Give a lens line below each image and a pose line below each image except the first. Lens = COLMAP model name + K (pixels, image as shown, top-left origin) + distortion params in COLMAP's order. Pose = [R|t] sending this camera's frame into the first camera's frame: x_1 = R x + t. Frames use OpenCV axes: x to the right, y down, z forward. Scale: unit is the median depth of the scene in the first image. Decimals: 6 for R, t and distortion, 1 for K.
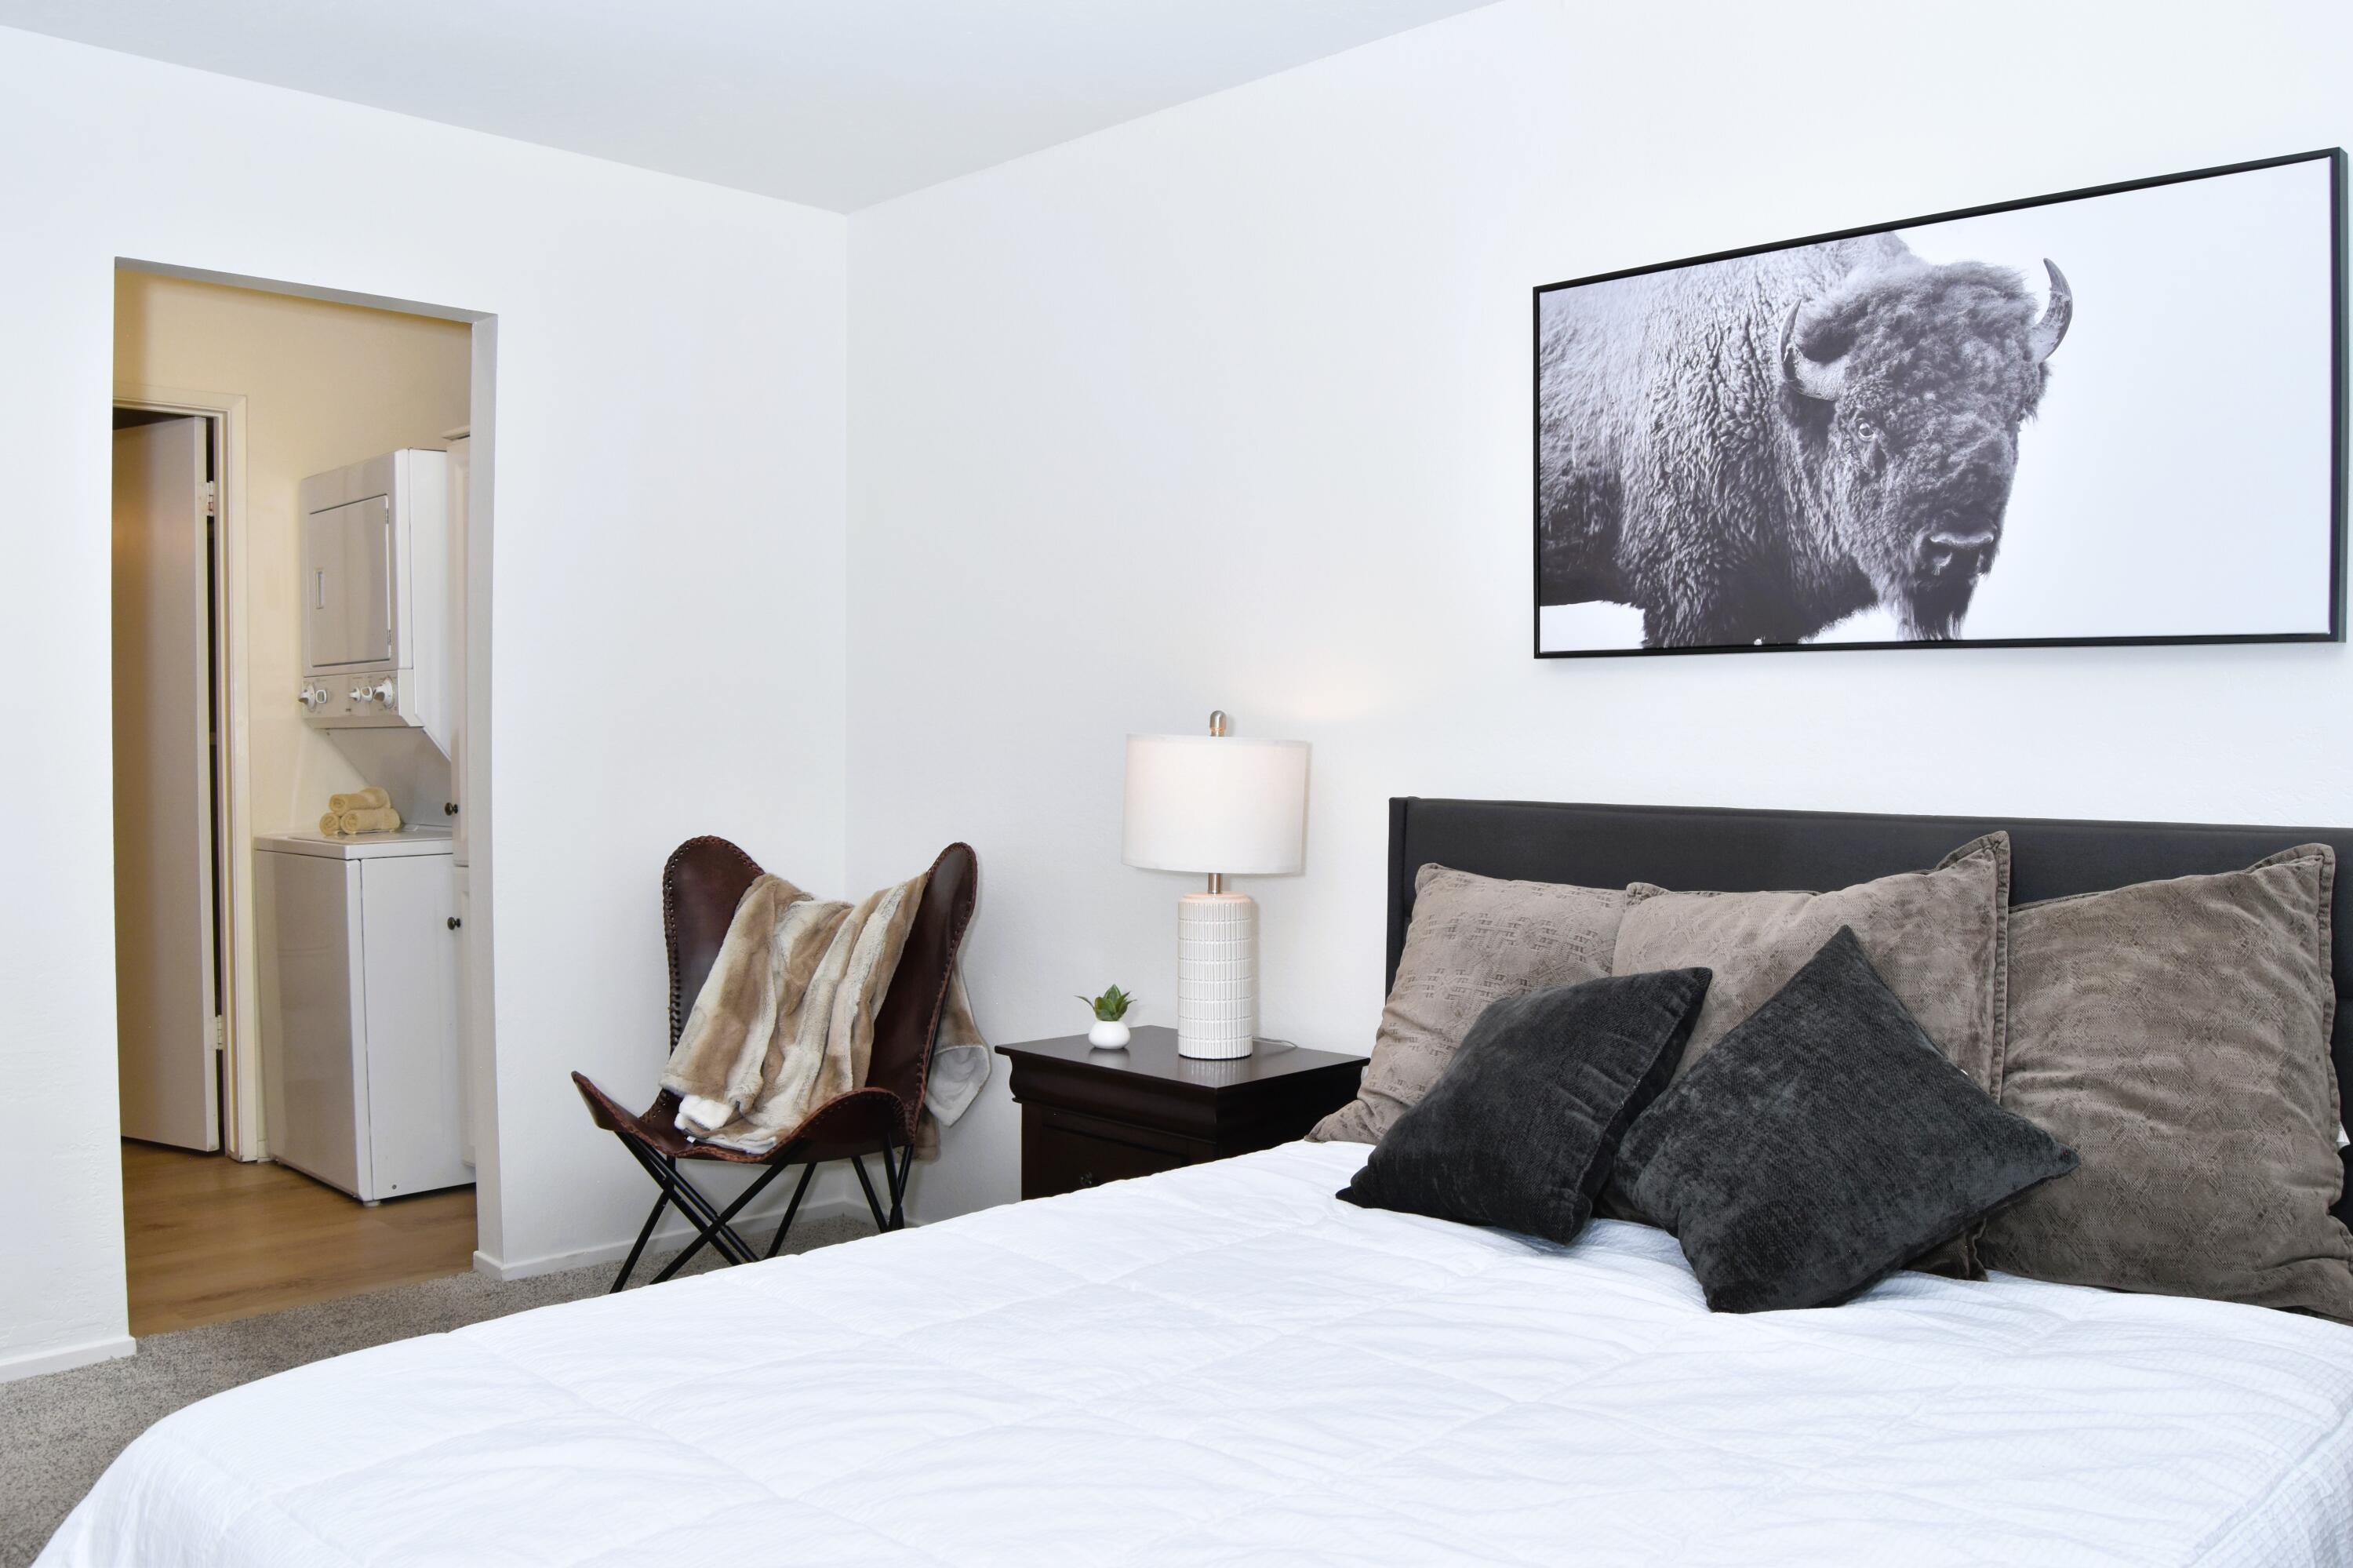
lens RADIAL K [[1916.1, 0, 1176.5], [0, 1916.1, 784.0], [0, 0, 1]] dist [-0.081293, 0.001567]
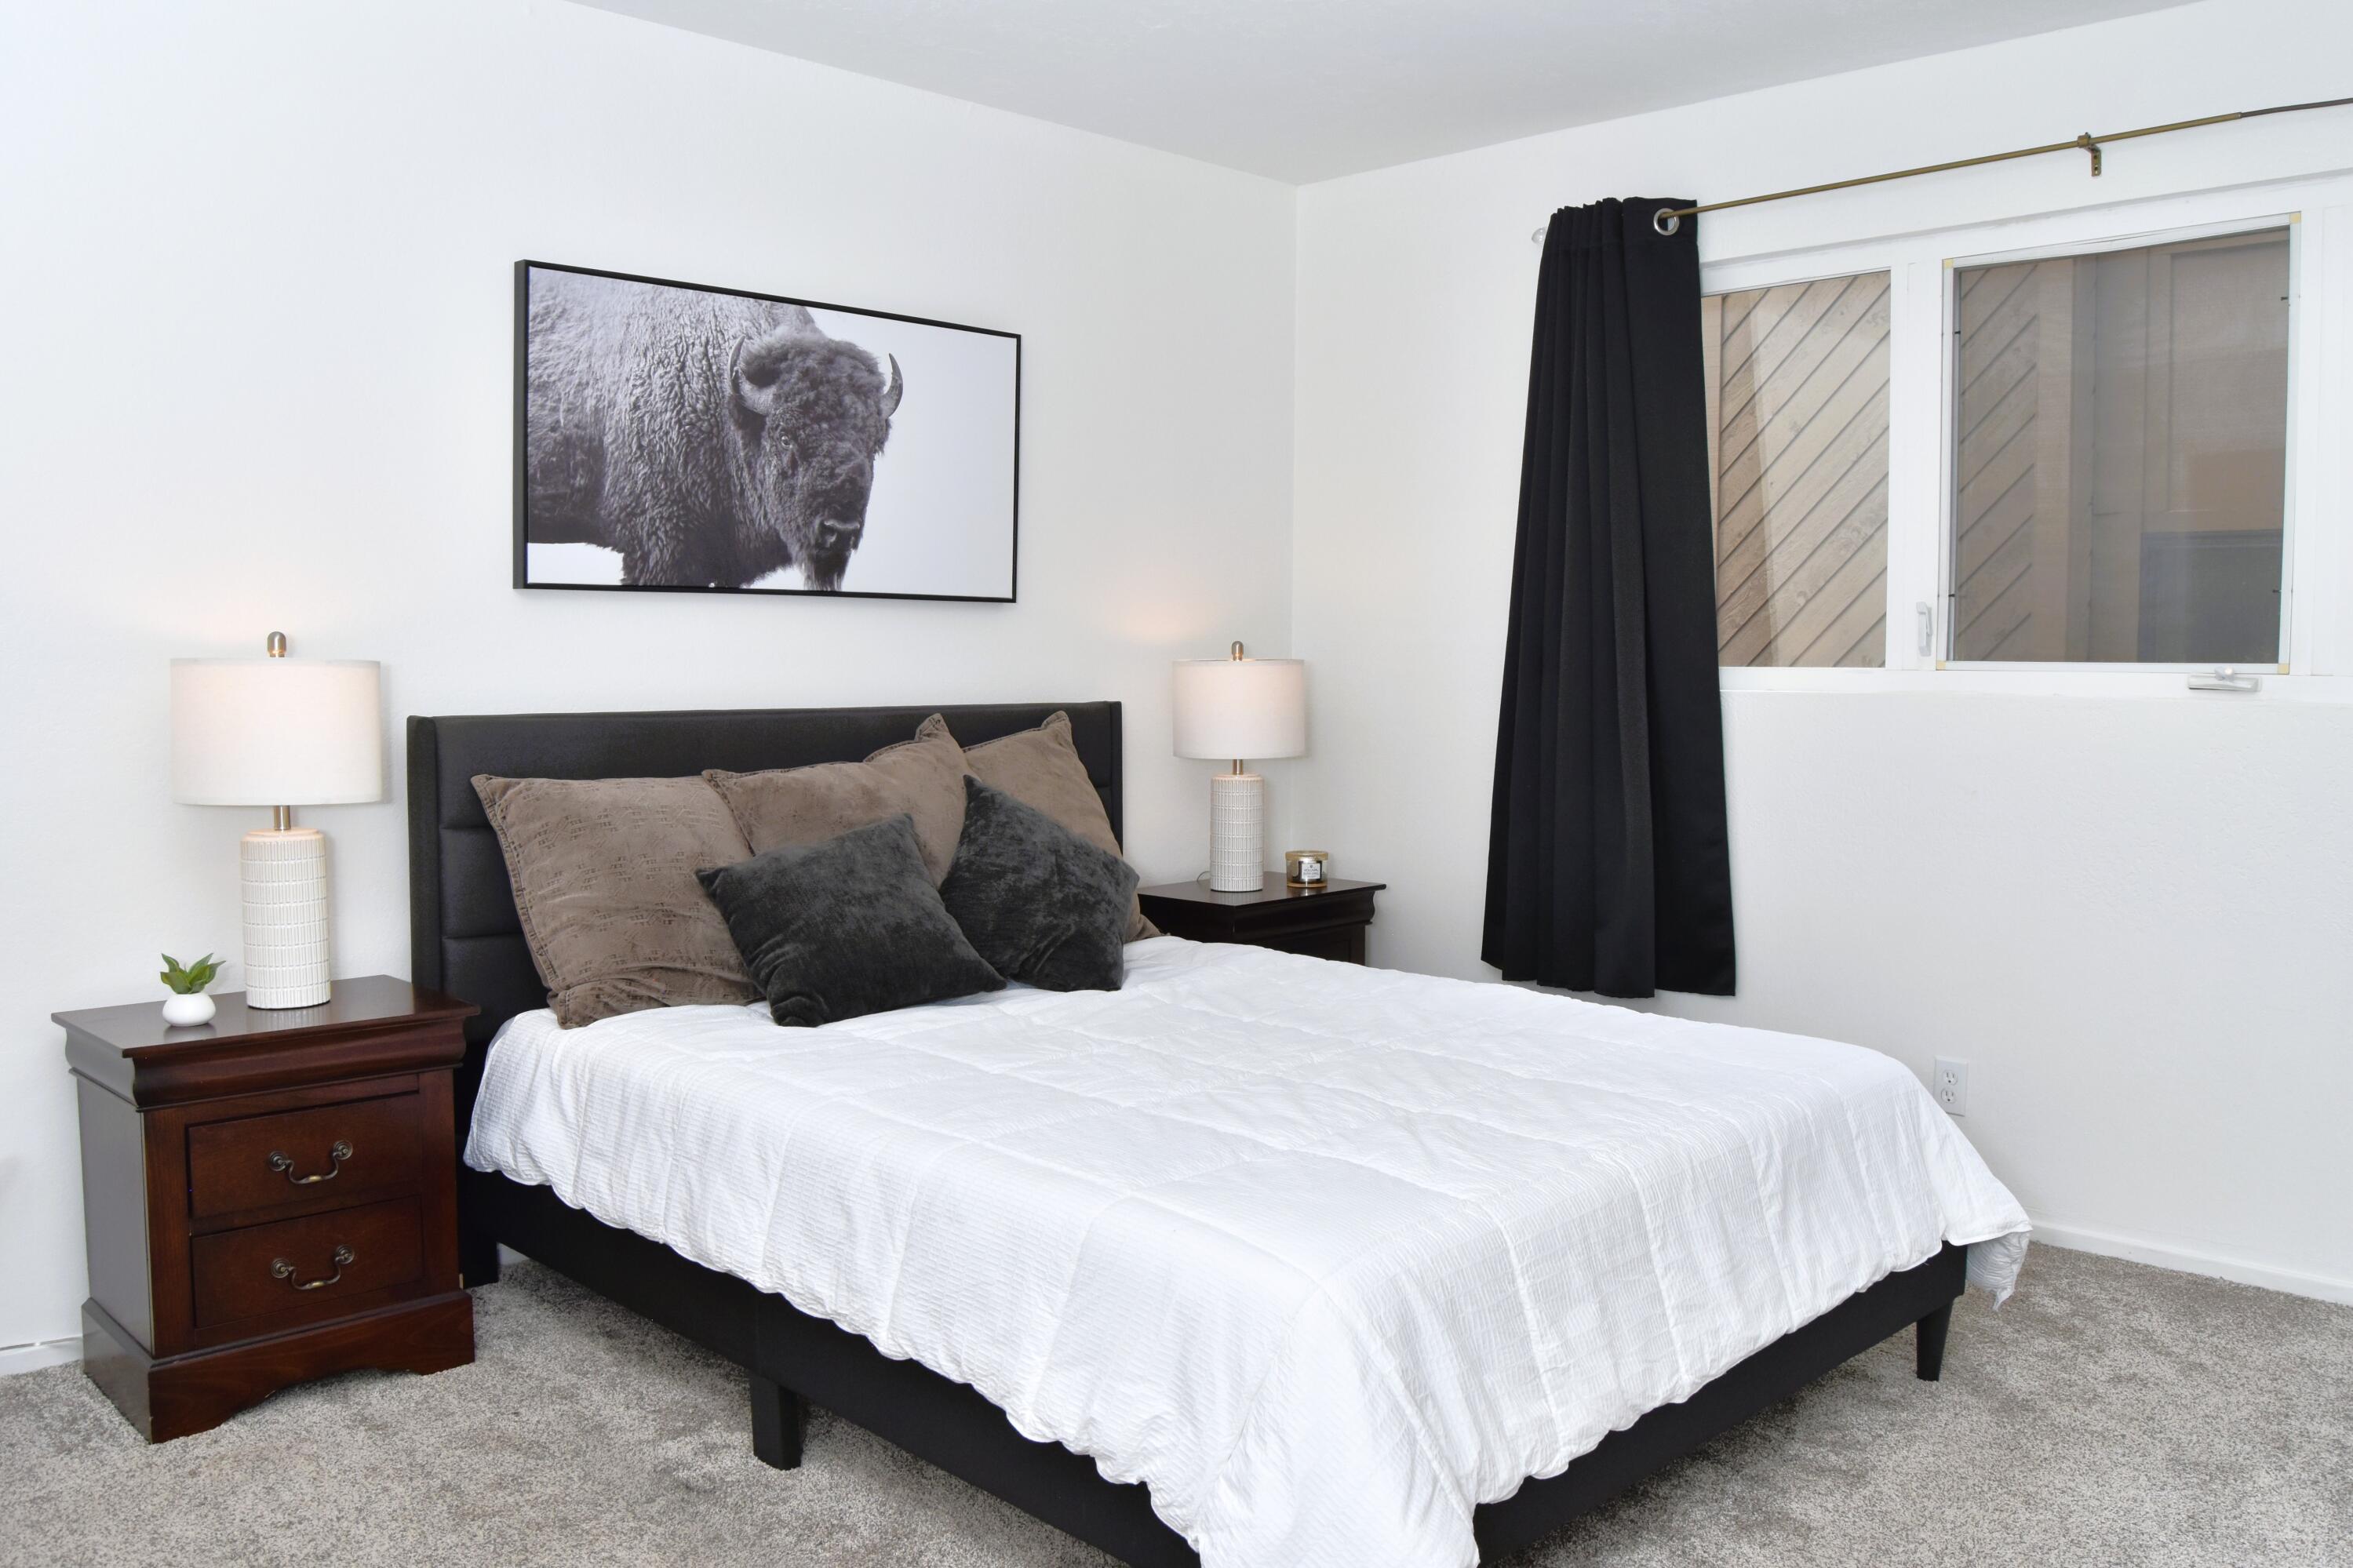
lens RADIAL K [[1915.8, 0, 1176.5], [0, 1915.8, 784.0], [0, 0, 1]] dist [-0.081293, 0.001567]
pose [[0.011931, -0.069435, 0.997515, -1.036536], [0.024454, 0.997308, 0.069128, -0.020078], [-0.999630, 0.023569, 0.013596, 0.660697]]
